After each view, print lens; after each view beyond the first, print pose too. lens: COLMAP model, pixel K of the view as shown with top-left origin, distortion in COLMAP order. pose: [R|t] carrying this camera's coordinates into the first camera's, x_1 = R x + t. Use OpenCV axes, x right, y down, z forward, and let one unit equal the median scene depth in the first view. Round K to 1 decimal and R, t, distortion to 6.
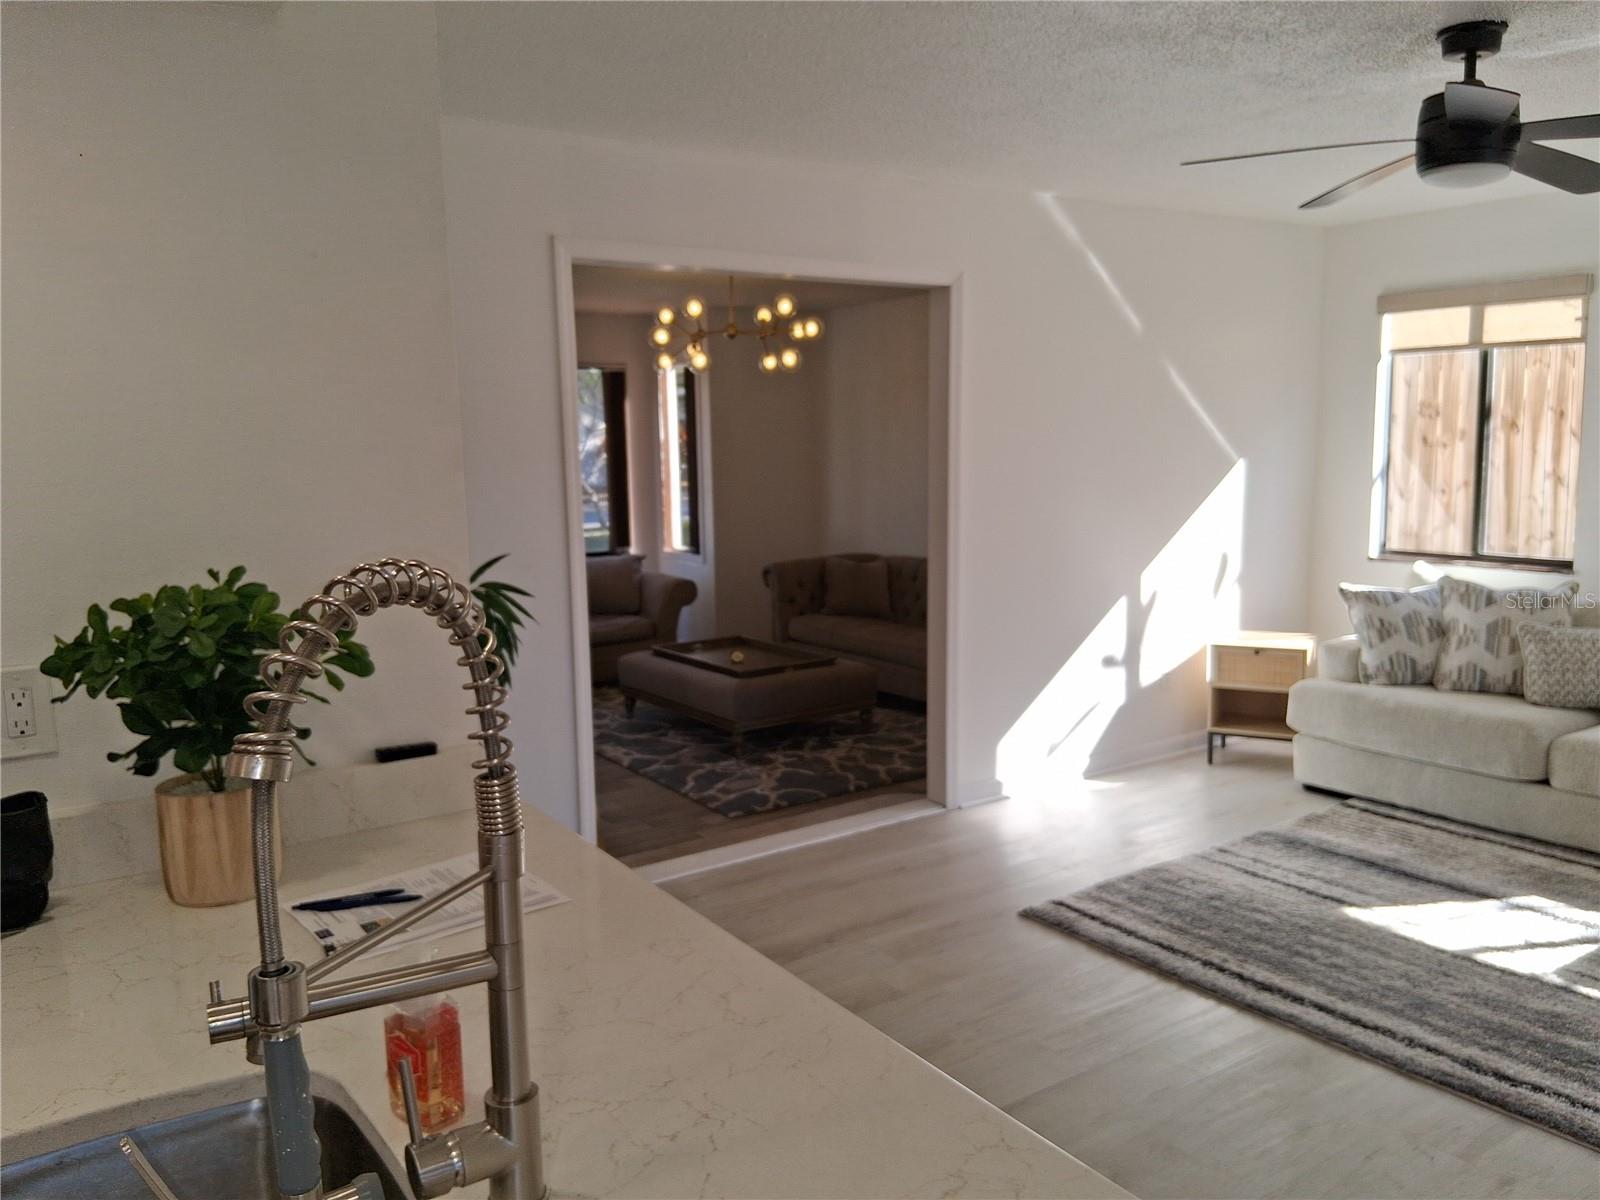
lens RADIAL K [[1222.4, 0, 800.0], [0, 1222.4, 600.0], [0, 0, 1]] dist [0.065238, -0.142577]
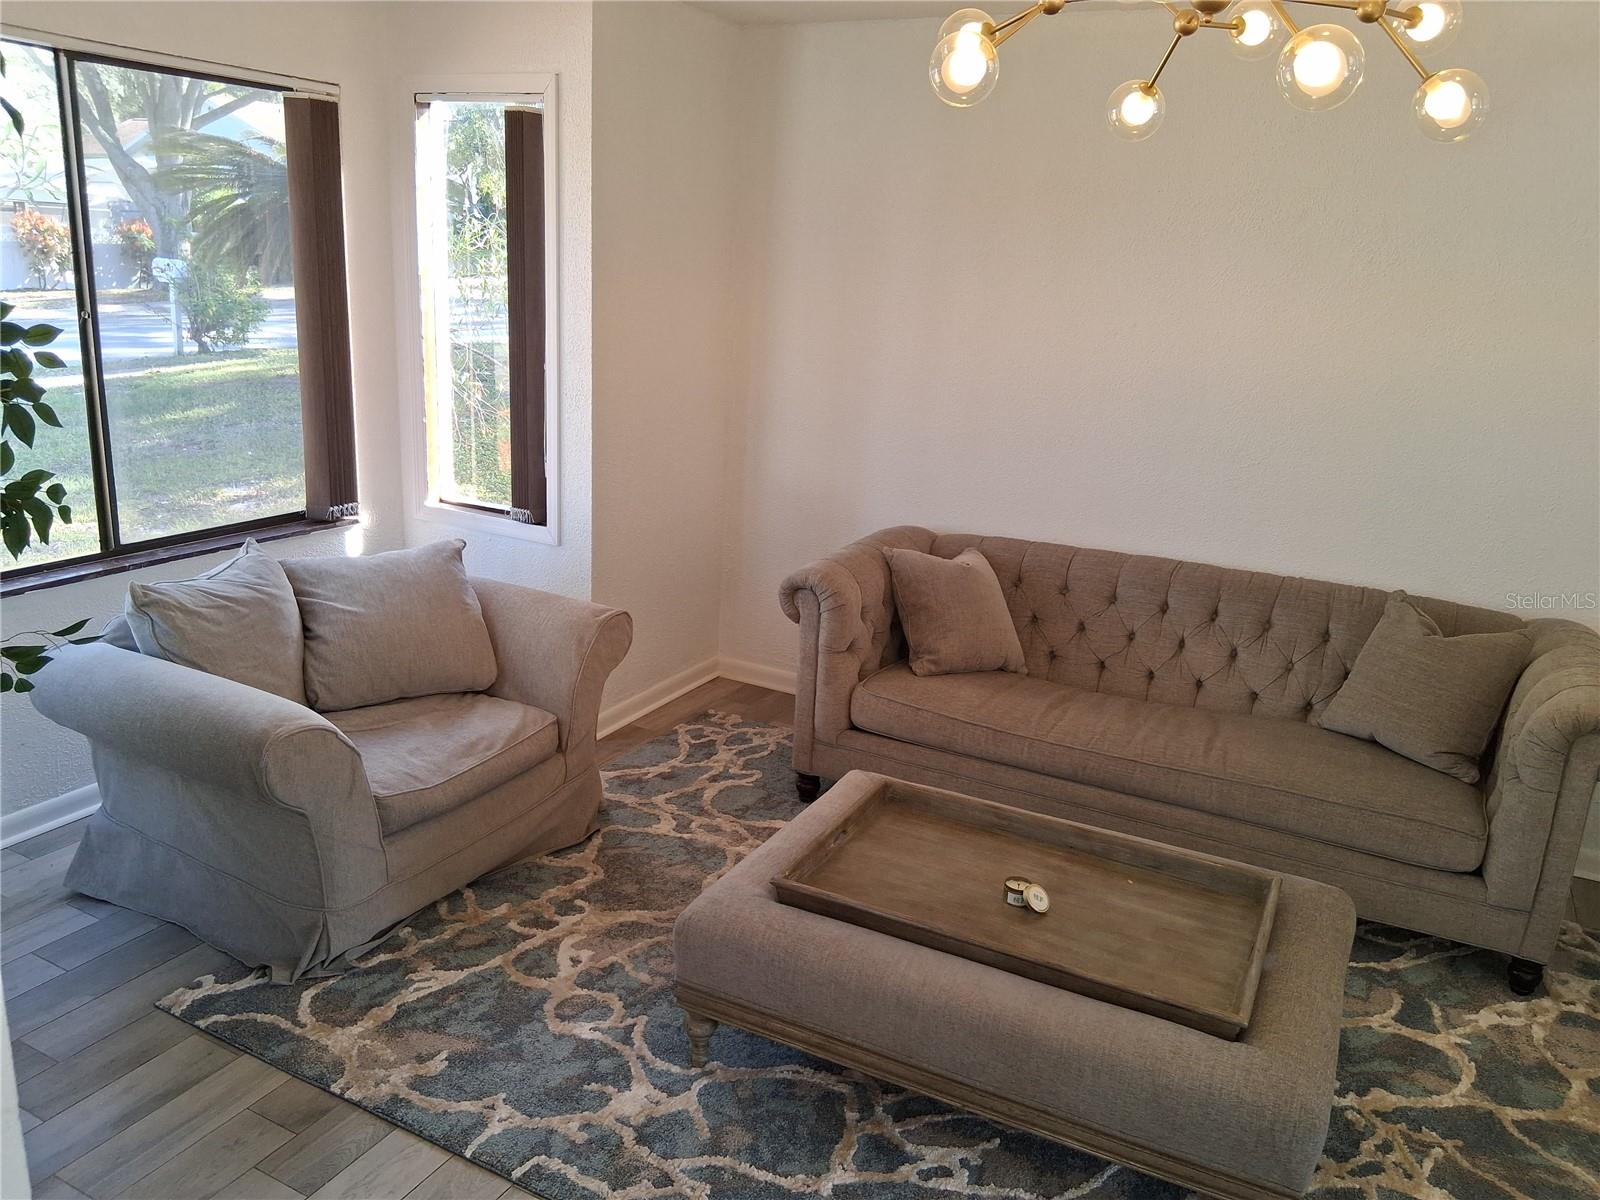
lens RADIAL K [[1195.4, 0, 800.0], [0, 1195.4, 600.0], [0, 0, 1]] dist [0.101885, -0.138751]
pose [[0.884562, -0.066973, 0.461589, -0.238772], [-0.001192, 0.989310, 0.145826, -0.086030], [-0.466421, -0.129542, 0.875026, 0.594551]]
